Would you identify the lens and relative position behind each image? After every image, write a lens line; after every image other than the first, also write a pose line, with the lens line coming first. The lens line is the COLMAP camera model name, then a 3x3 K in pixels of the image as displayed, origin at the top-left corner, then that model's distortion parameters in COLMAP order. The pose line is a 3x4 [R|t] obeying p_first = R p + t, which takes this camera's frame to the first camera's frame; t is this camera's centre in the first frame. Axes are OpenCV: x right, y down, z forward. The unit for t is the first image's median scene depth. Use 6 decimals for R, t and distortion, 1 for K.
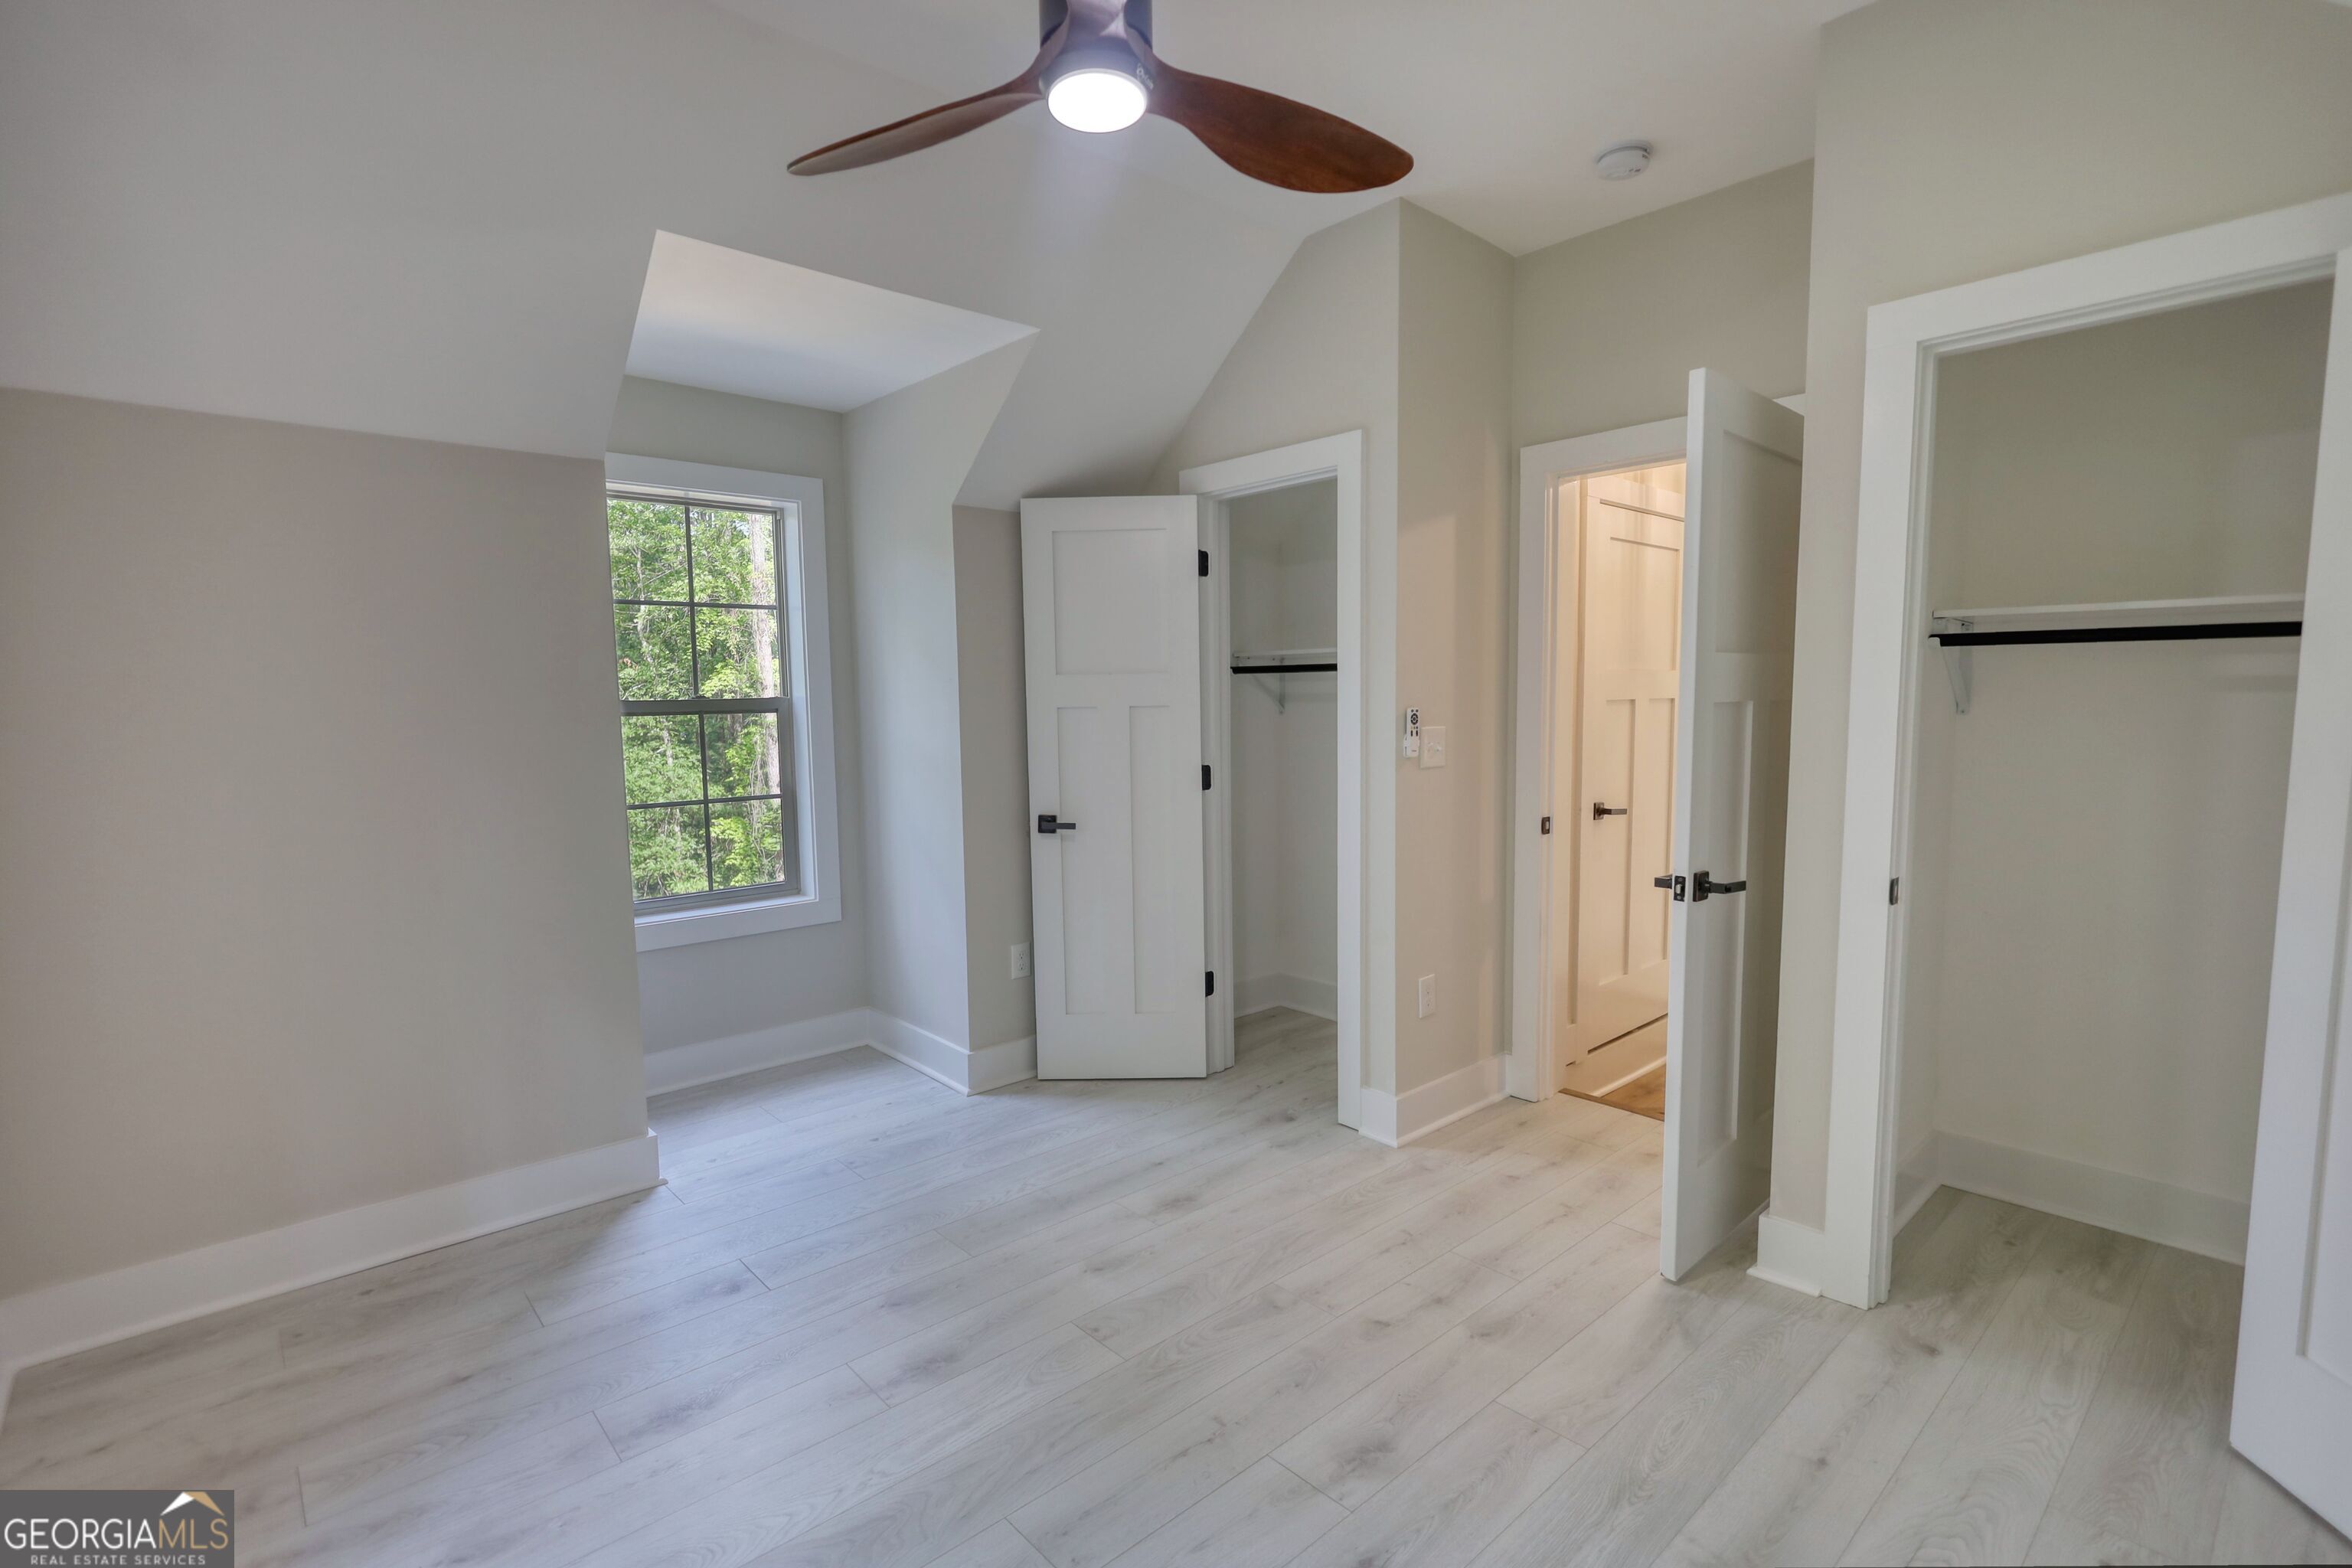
lens RADIAL K [[1086.5, 0, 1182.4], [0, 1086.5, 791.7], [0, 0, 1]] dist [0.000230, 0.000431]
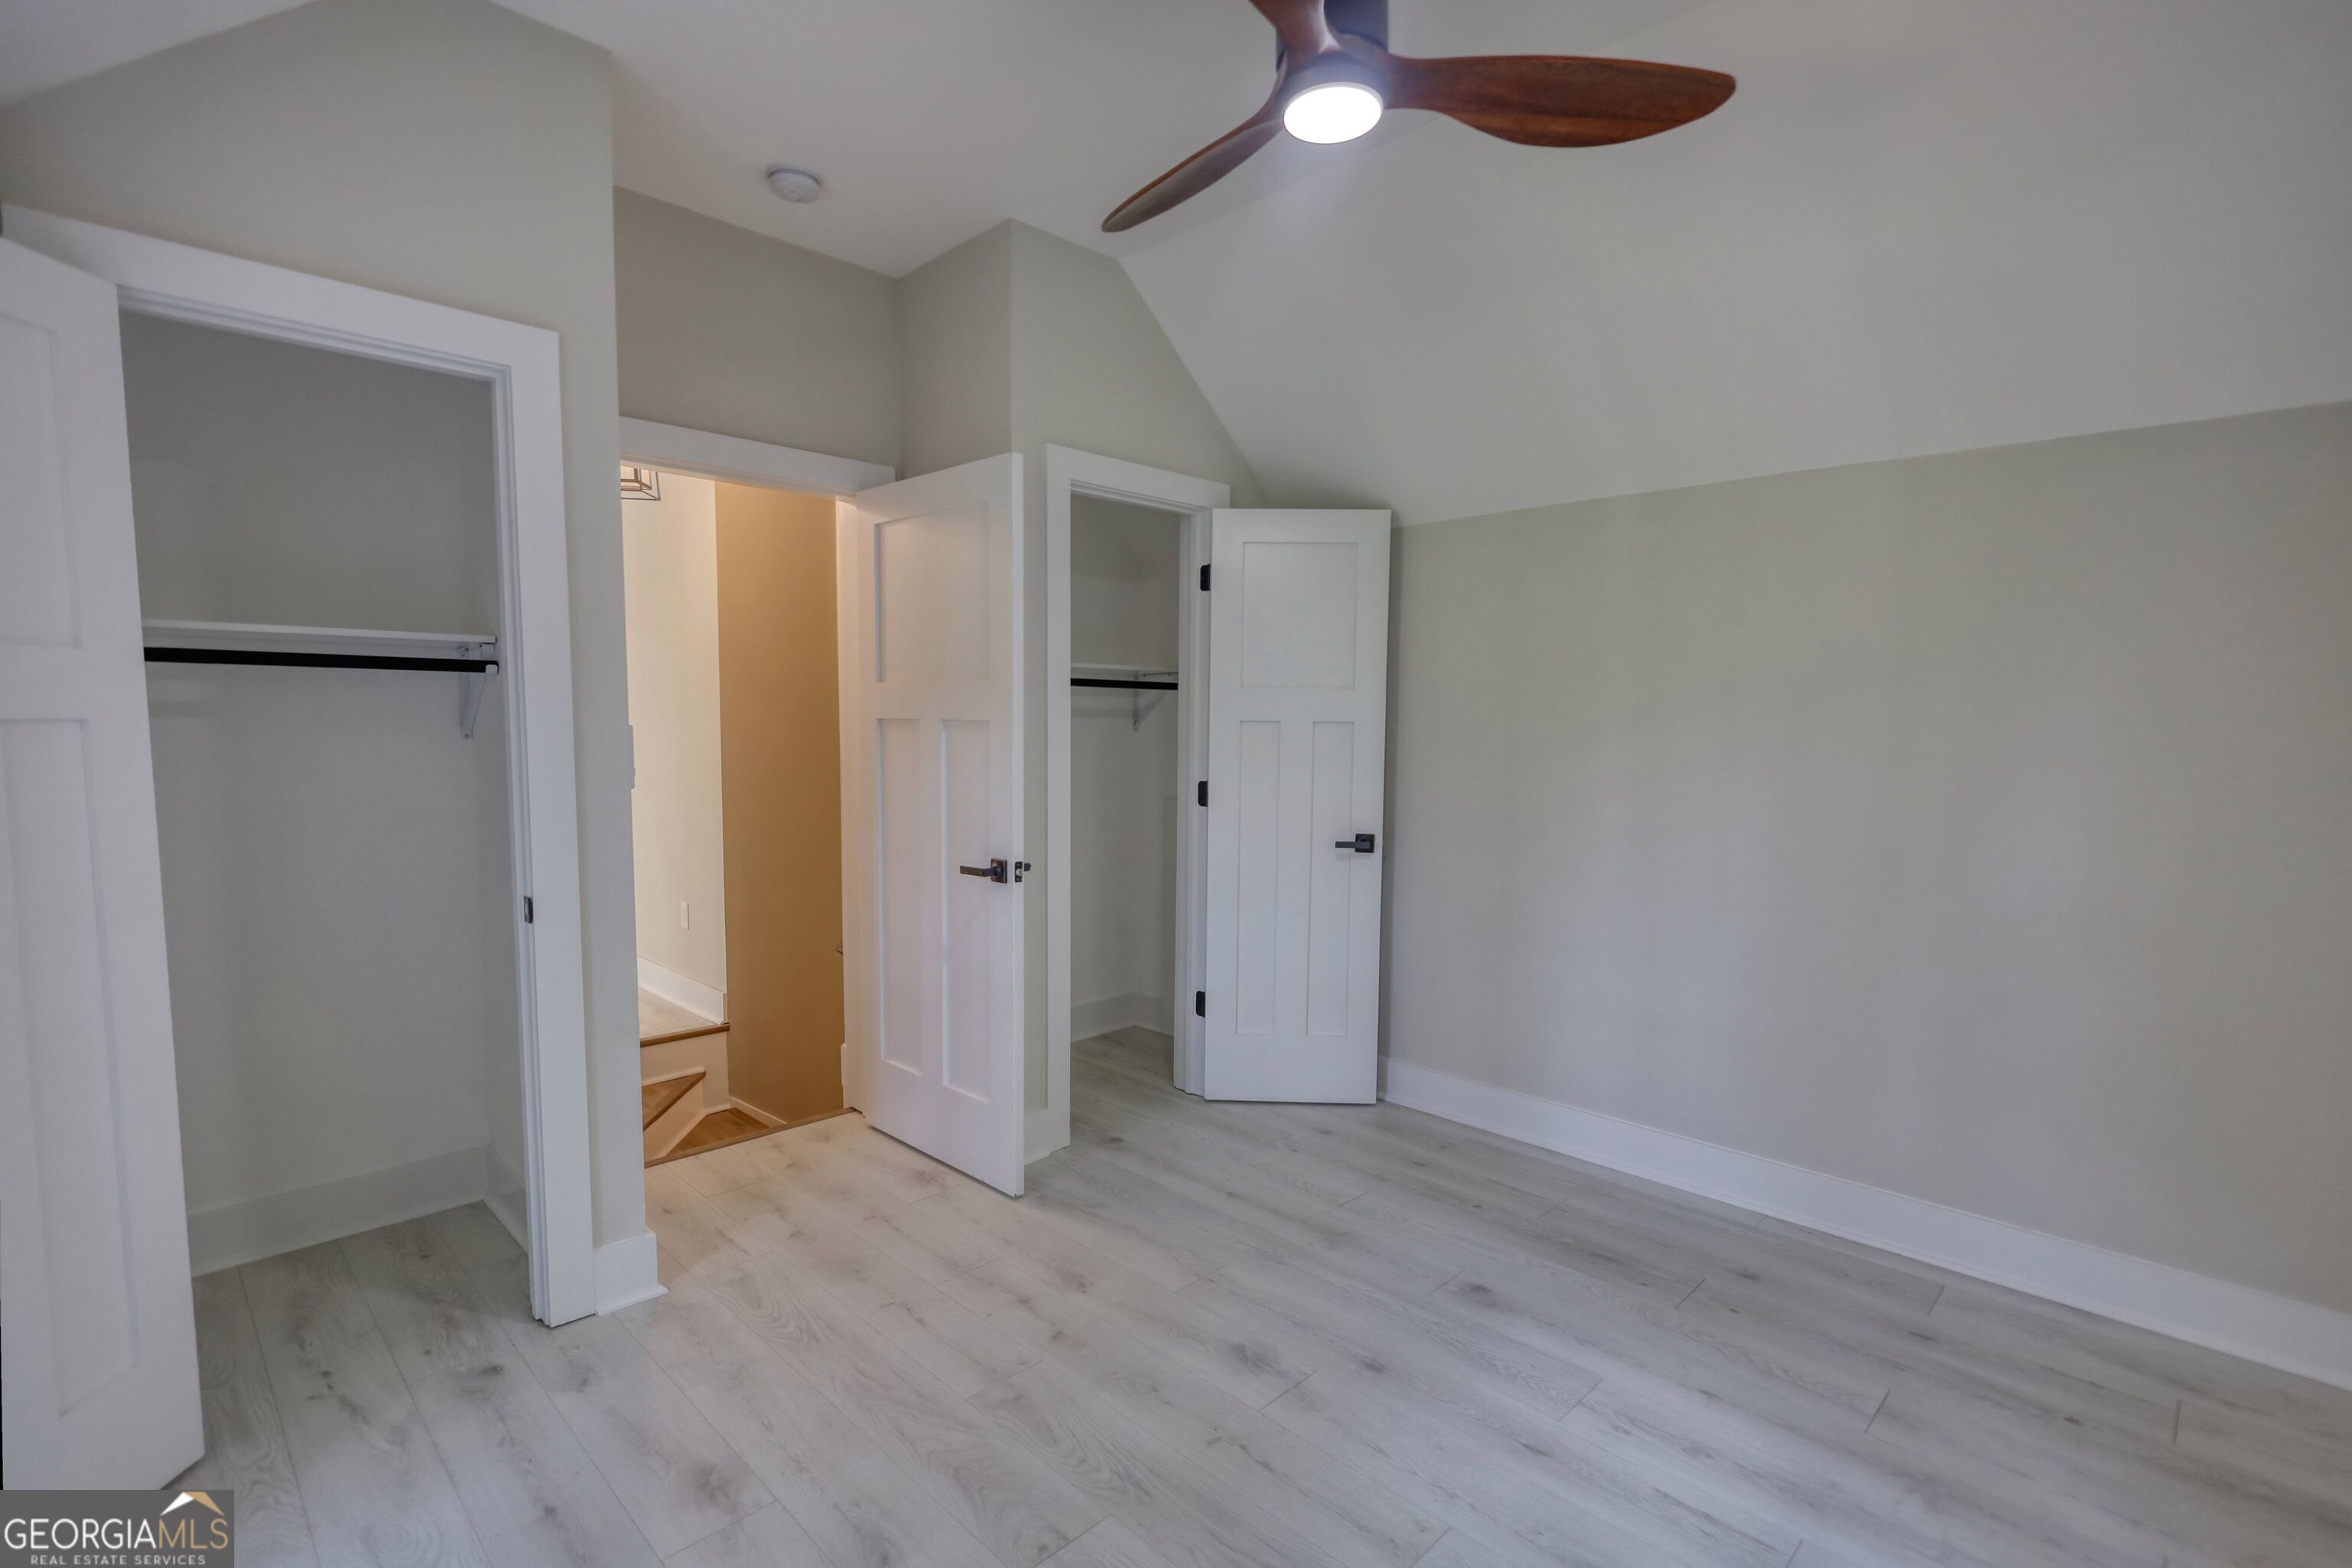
lens RADIAL K [[1102.0, 0, 1182.3], [0, 1102.0, 787.1], [0, 0, 1]] dist [0.000854, -0.000389]
pose [[-0.046658, -0.053465, 0.997479, -0.774269], [0.081415, 0.995041, 0.057143, -0.061854], [-0.995588, 0.083876, -0.042074, 0.842326]]
